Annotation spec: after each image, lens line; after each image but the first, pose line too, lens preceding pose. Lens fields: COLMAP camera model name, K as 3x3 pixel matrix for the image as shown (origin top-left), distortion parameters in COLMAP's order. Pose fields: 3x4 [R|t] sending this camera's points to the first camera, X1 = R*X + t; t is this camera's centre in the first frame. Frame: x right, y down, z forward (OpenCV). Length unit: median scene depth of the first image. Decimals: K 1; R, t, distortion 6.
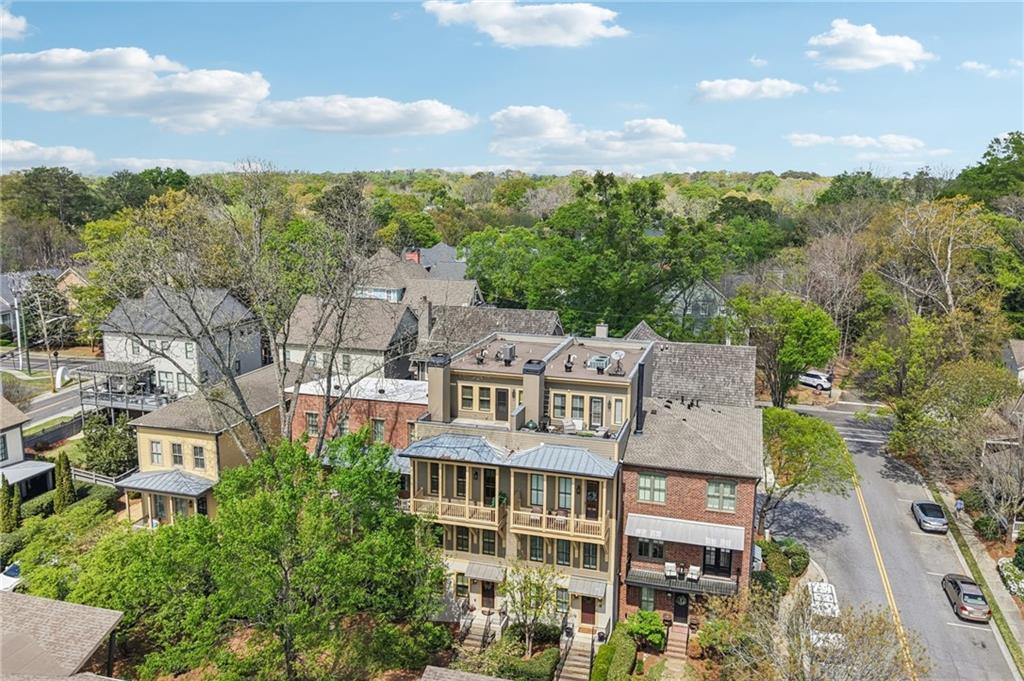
lens RADIAL K [[807.4, 0, 513.2], [0, 807.4, 266.9], [0, 0, 1]] dist [-0.005498, -0.002951]
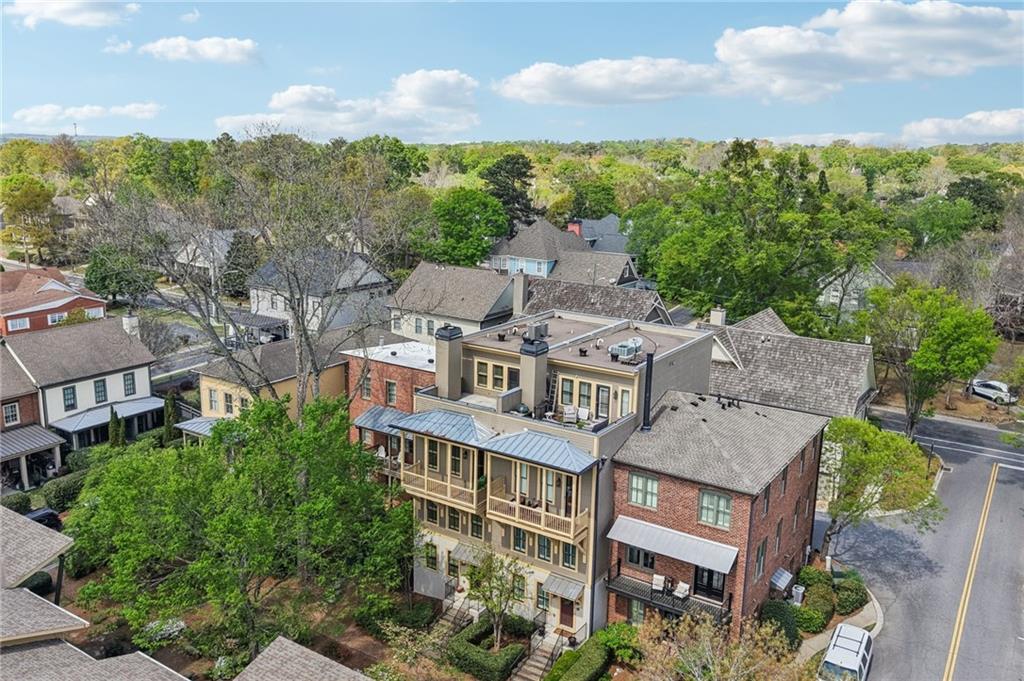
lens RADIAL K [[826.6, 0, 494.5], [0, 826.6, 267.1], [0, 0, 1]] dist [-0.001694, -0.004001]
pose [[0.956681, 0.049662, -0.286873, 0.261699], [-0.039830, 0.998405, 0.040009, -0.006919], [0.288402, -0.026849, 0.957133, 0.069699]]
